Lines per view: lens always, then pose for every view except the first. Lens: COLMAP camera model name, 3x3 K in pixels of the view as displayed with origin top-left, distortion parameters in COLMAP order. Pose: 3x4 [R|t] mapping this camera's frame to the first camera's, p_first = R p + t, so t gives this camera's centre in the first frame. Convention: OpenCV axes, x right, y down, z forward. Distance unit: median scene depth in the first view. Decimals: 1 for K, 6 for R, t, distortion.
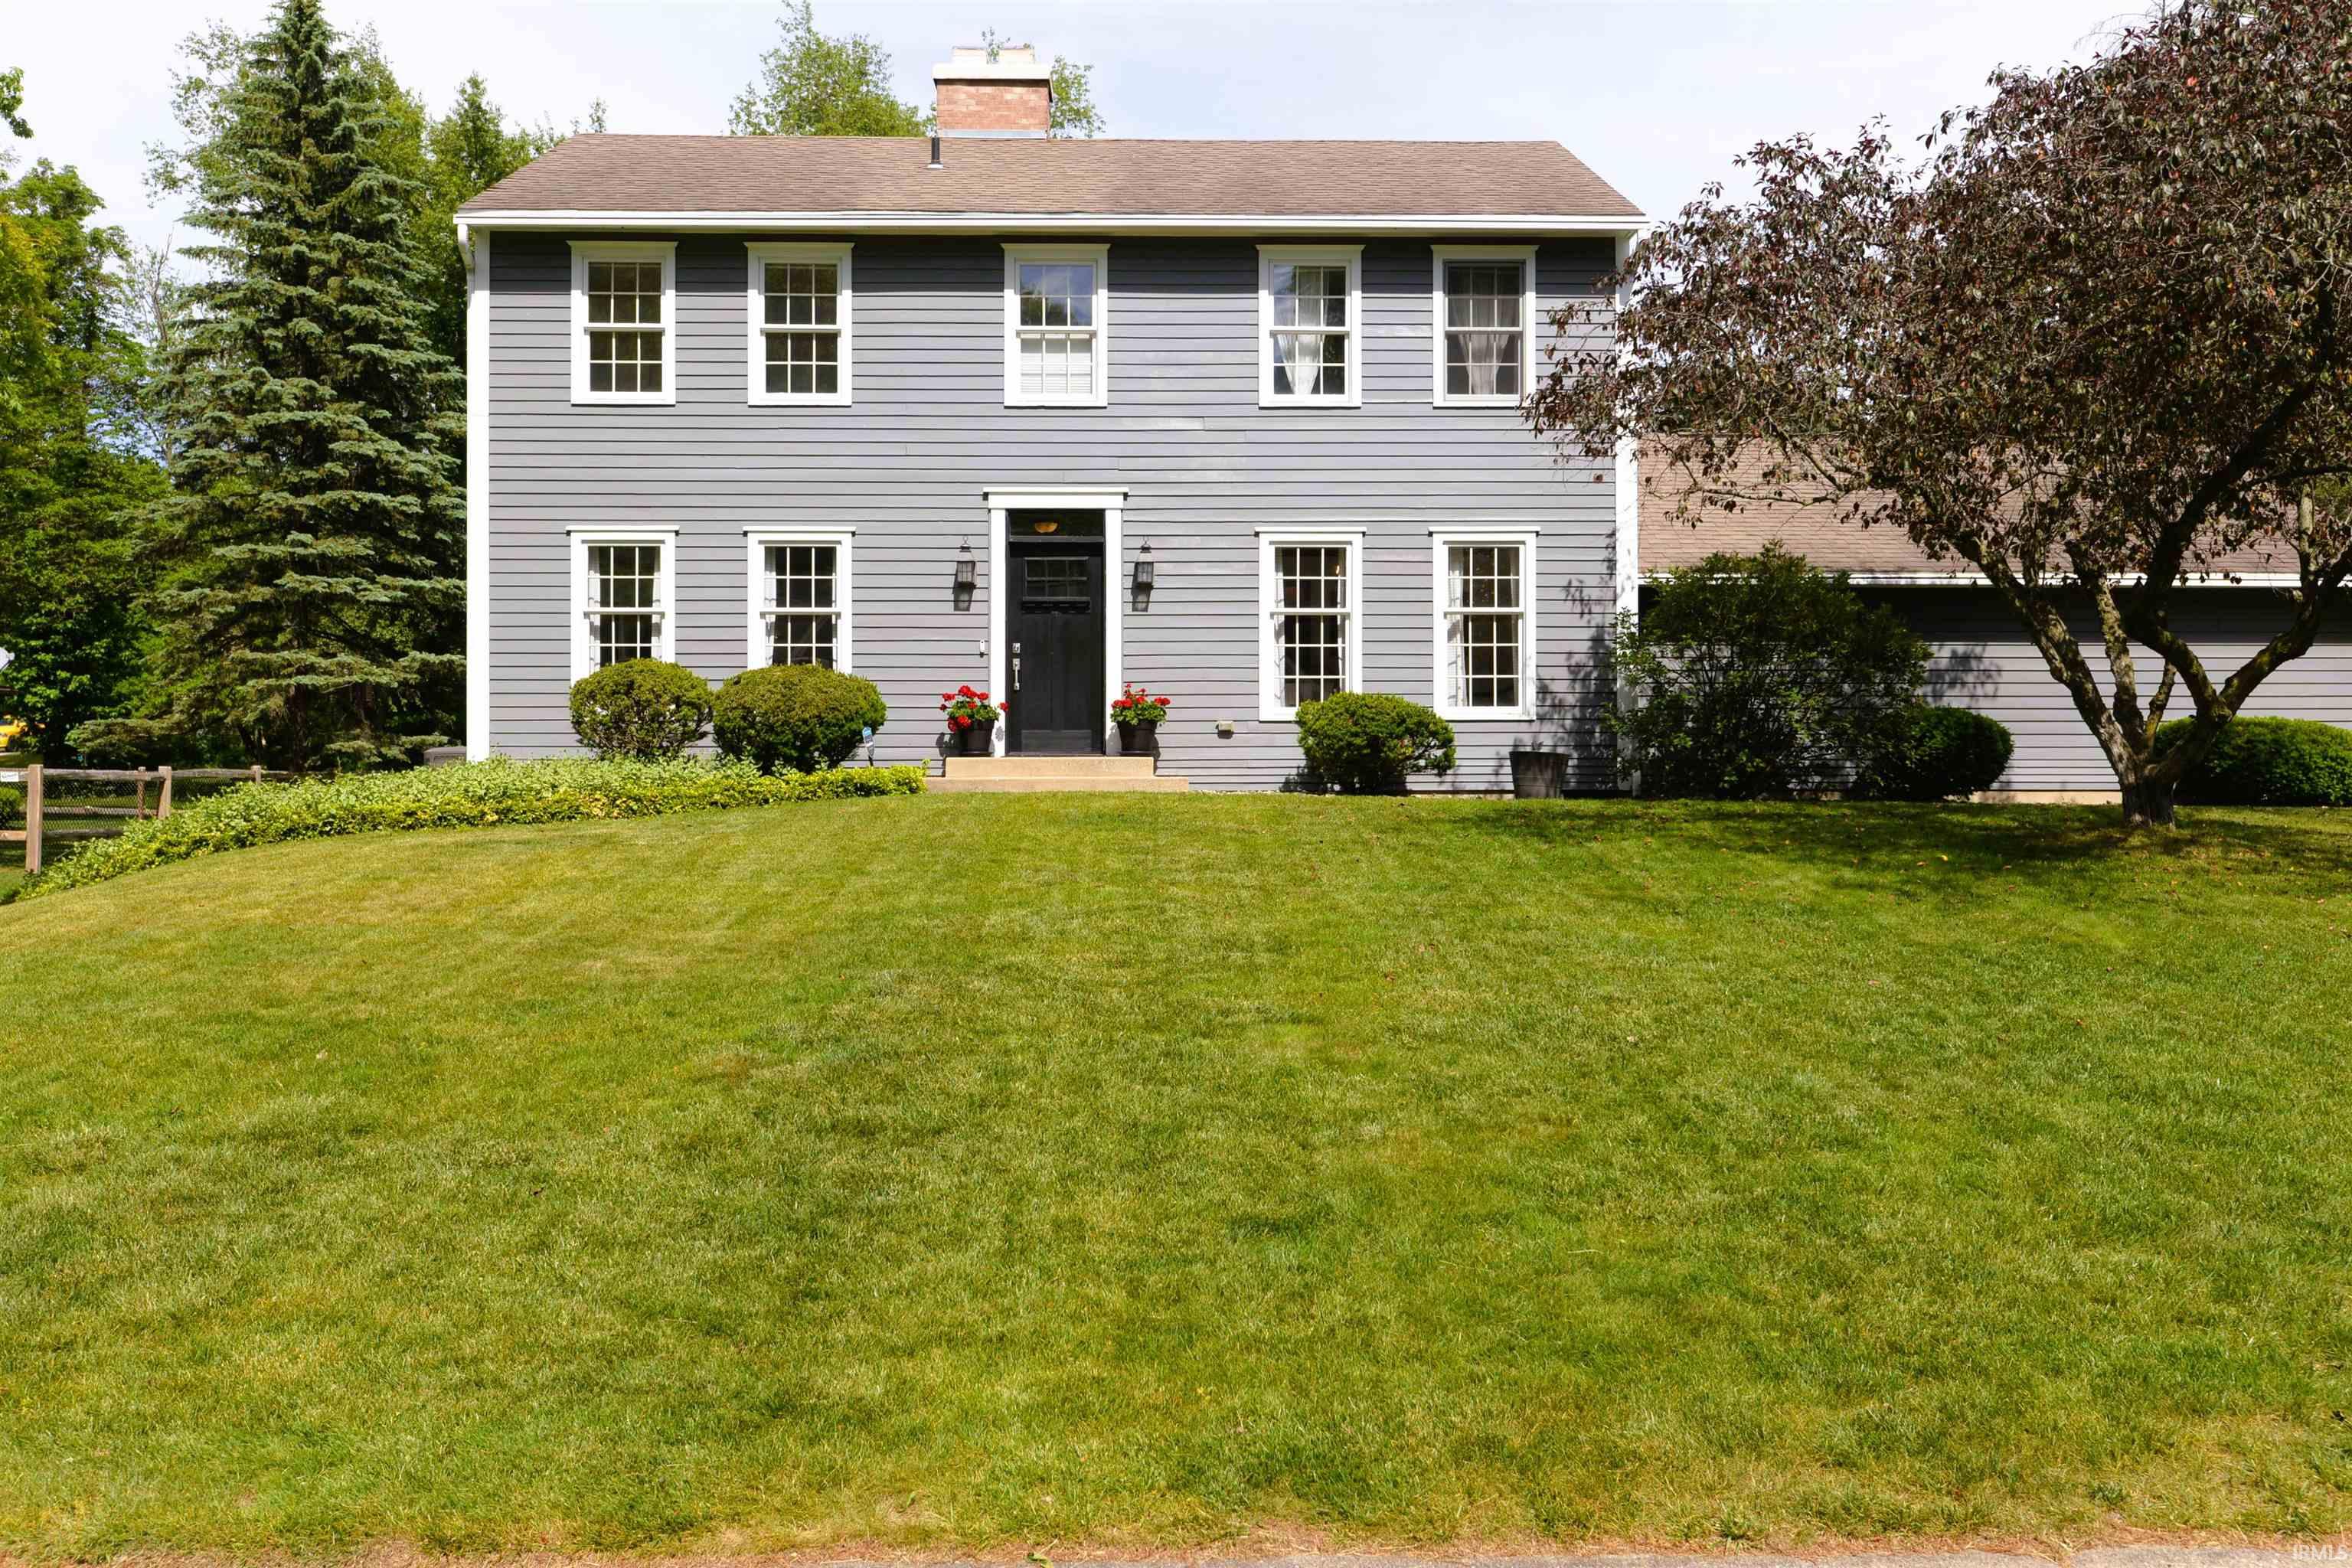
lens RADIAL K [[1892.2, 0, 1176.0], [0, 1892.2, 784.0], [0, 0, 1]] dist [0.034221, -0.083610]
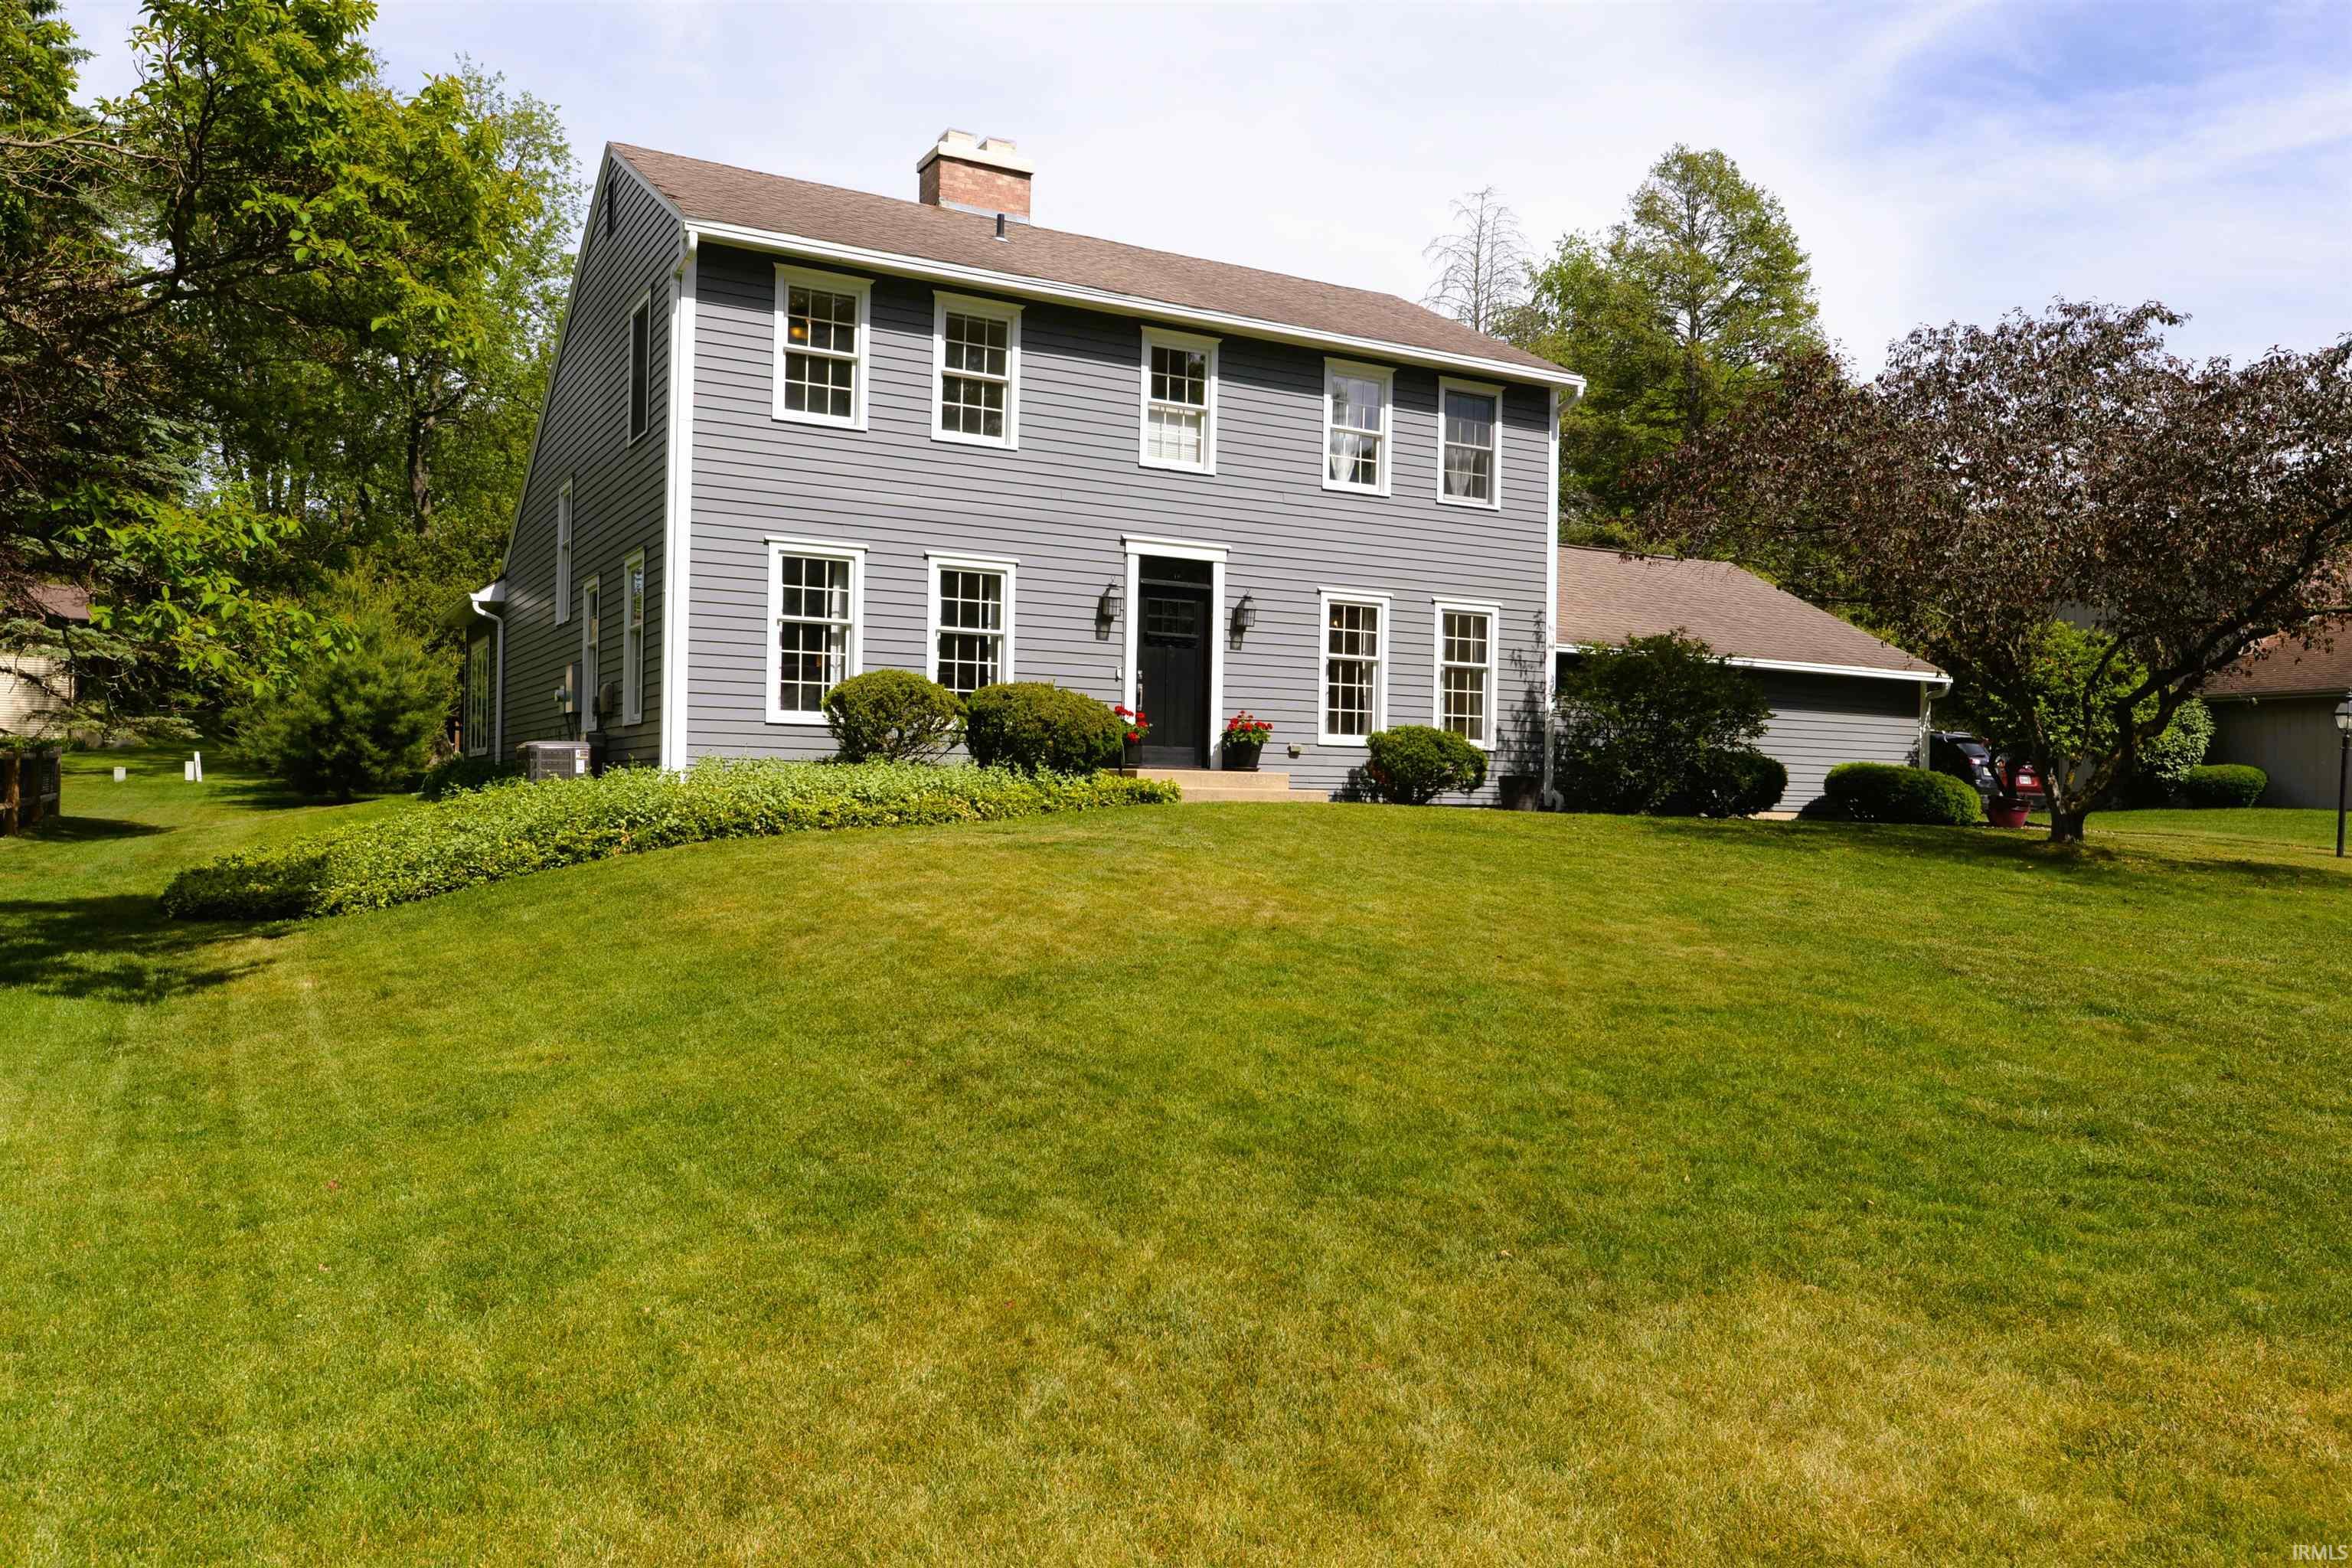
lens RADIAL K [[1892.2, 0, 1176.0], [0, 1892.2, 784.0], [0, 0, 1]] dist [0.034221, -0.083610]
pose [[0.864871, 0.022687, 0.501481, -0.646627], [-0.022928, 0.999721, -0.005684, 0.001240], [-0.501470, -0.006582, 0.865150, -0.014811]]
